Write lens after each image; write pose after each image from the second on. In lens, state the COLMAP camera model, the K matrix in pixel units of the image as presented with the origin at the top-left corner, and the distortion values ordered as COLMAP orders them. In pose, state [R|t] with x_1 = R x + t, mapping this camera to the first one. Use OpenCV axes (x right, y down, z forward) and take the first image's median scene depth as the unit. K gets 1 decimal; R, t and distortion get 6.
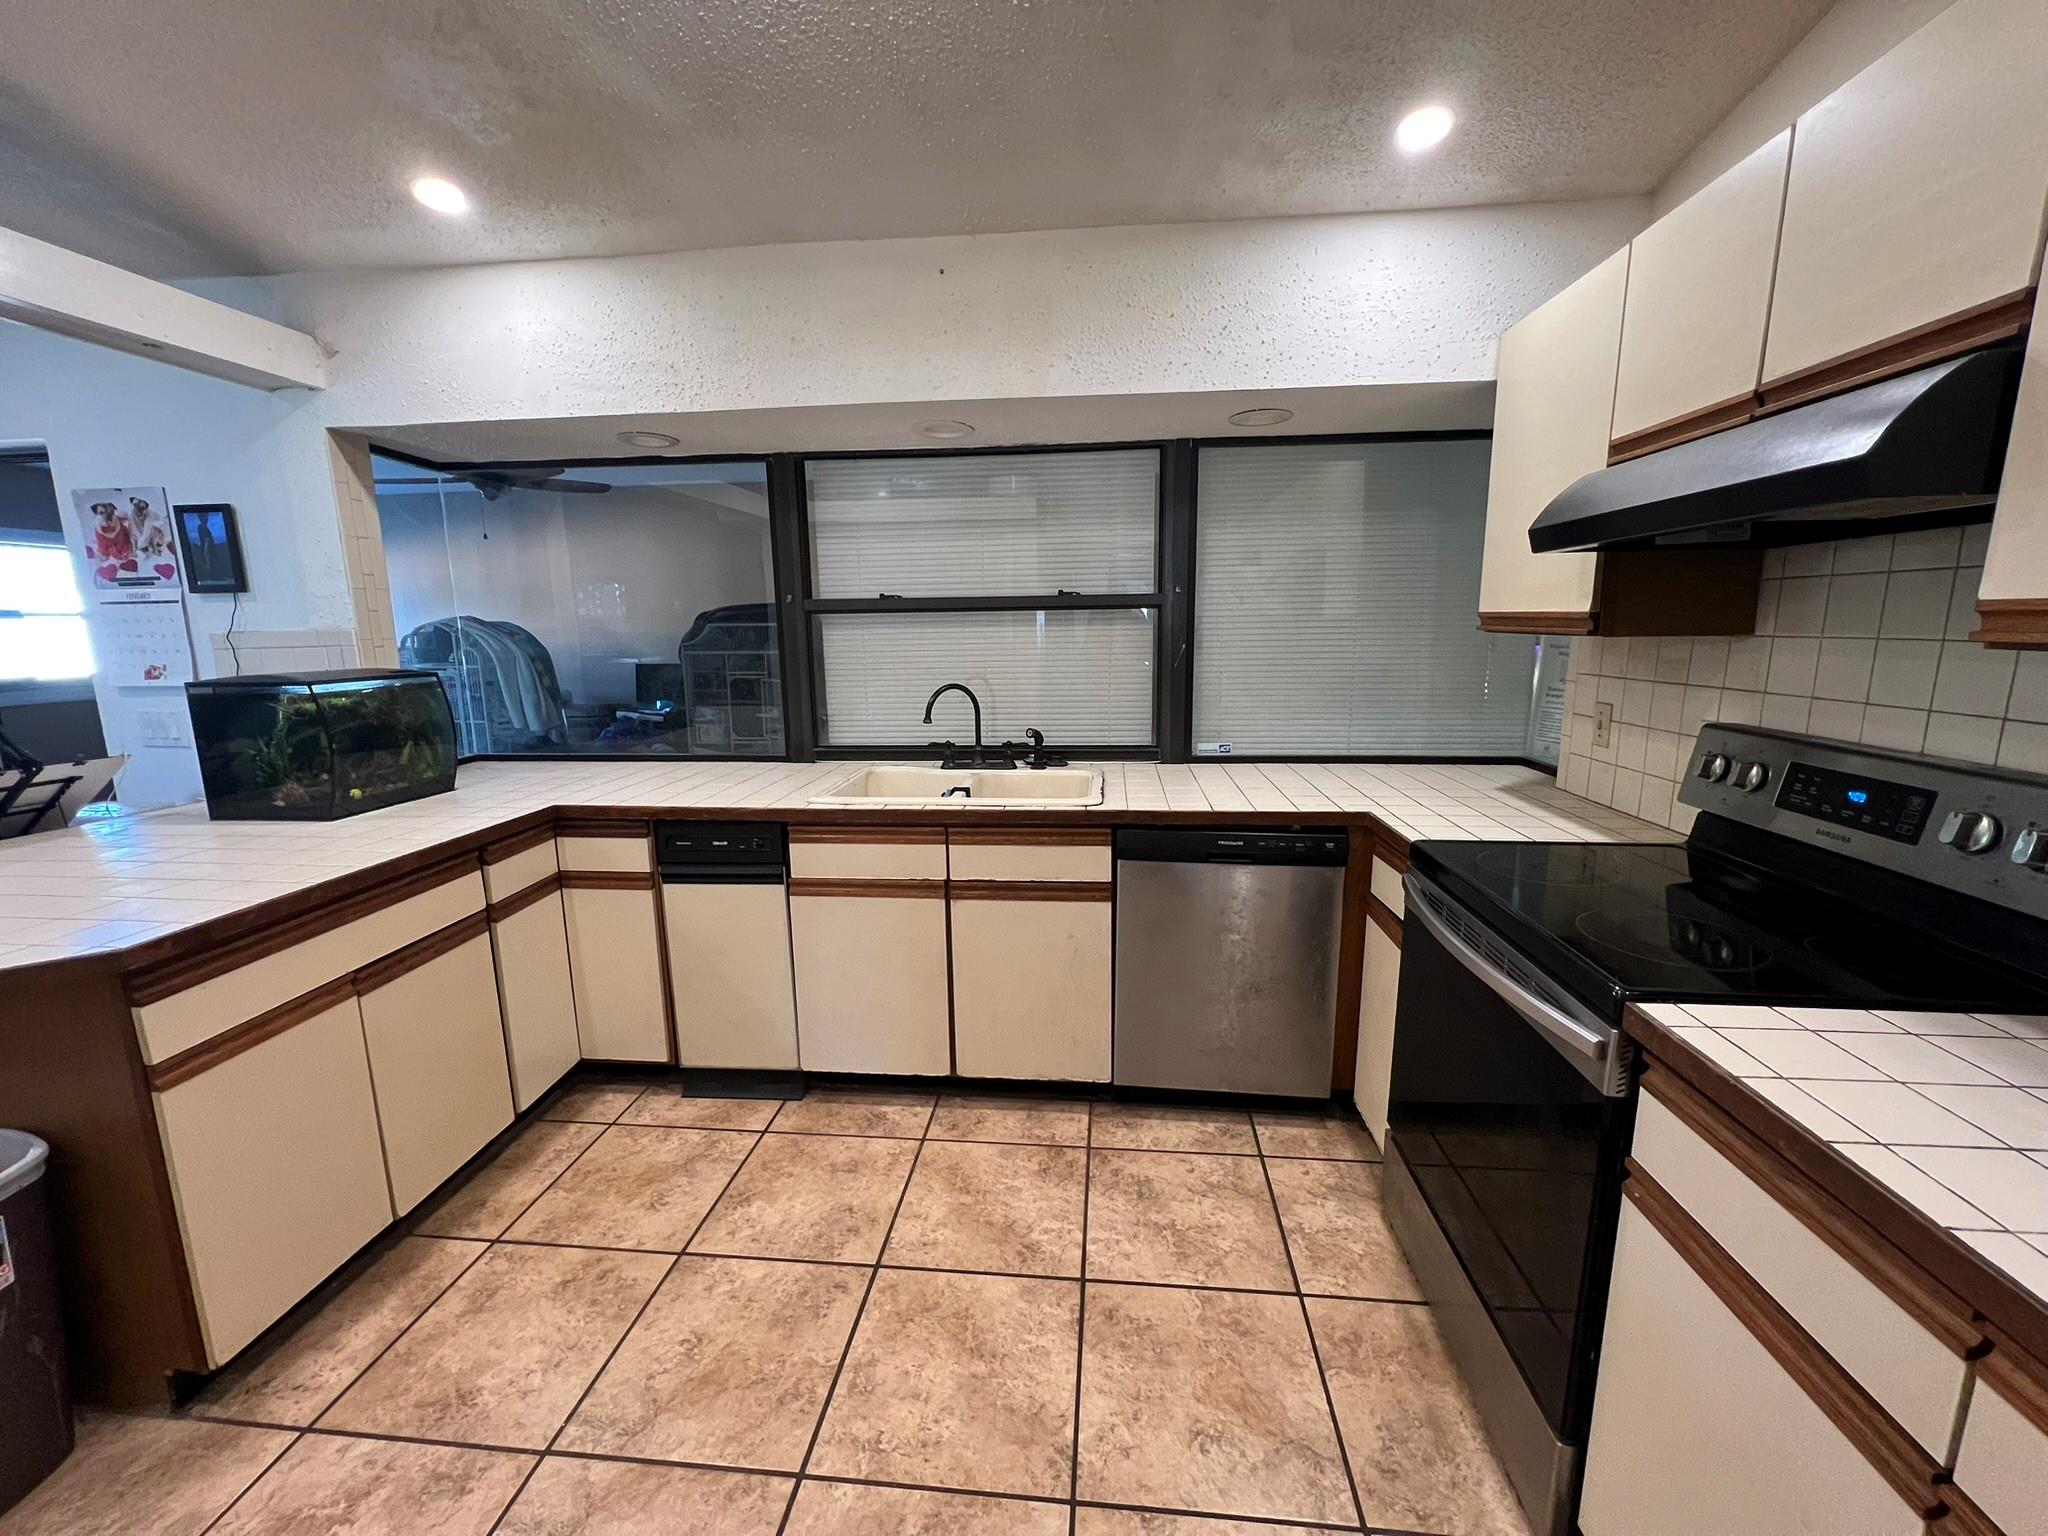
lens RADIAL K [[815.4, 0, 1025.3], [0, 815.4, 768.5], [0, 0, 1]] dist [-0.002107, 0.001280]
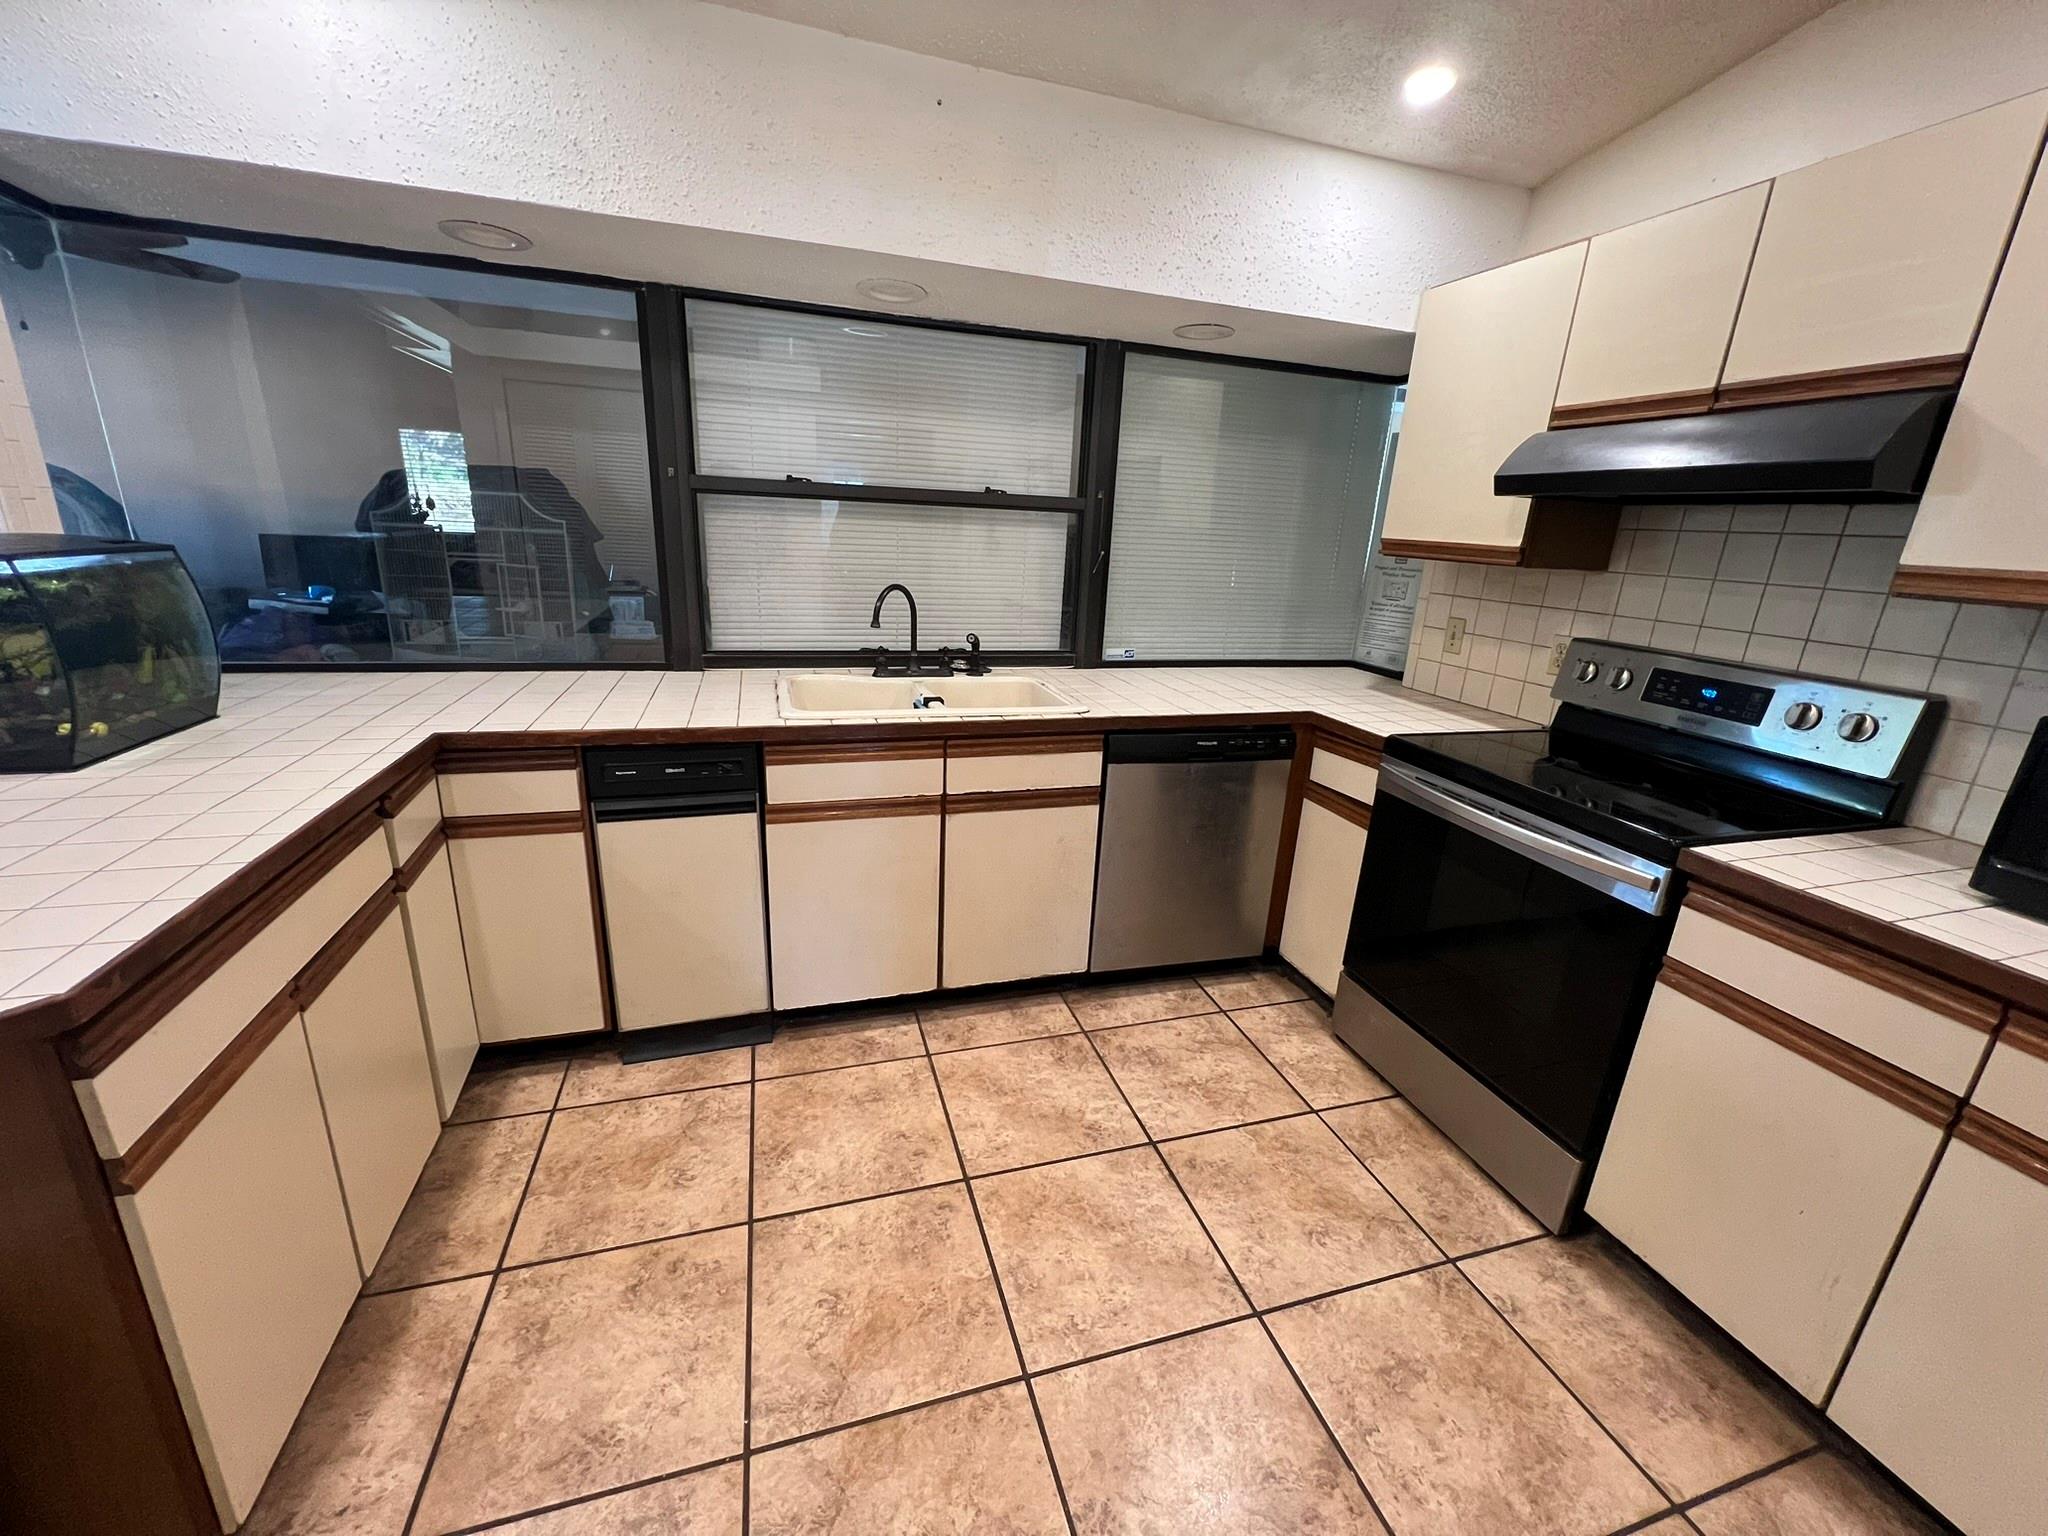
lens RADIAL K [[815.4, 0, 1022.2], [0, 815.4, 767.8], [0, 0, 1]] dist [-0.002107, 0.001280]
pose [[0.919678, -0.057016, 0.388511, -0.420033], [0.008397, 0.992032, 0.125709, -0.016026], [-0.392583, -0.112350, 0.912829, 0.098435]]
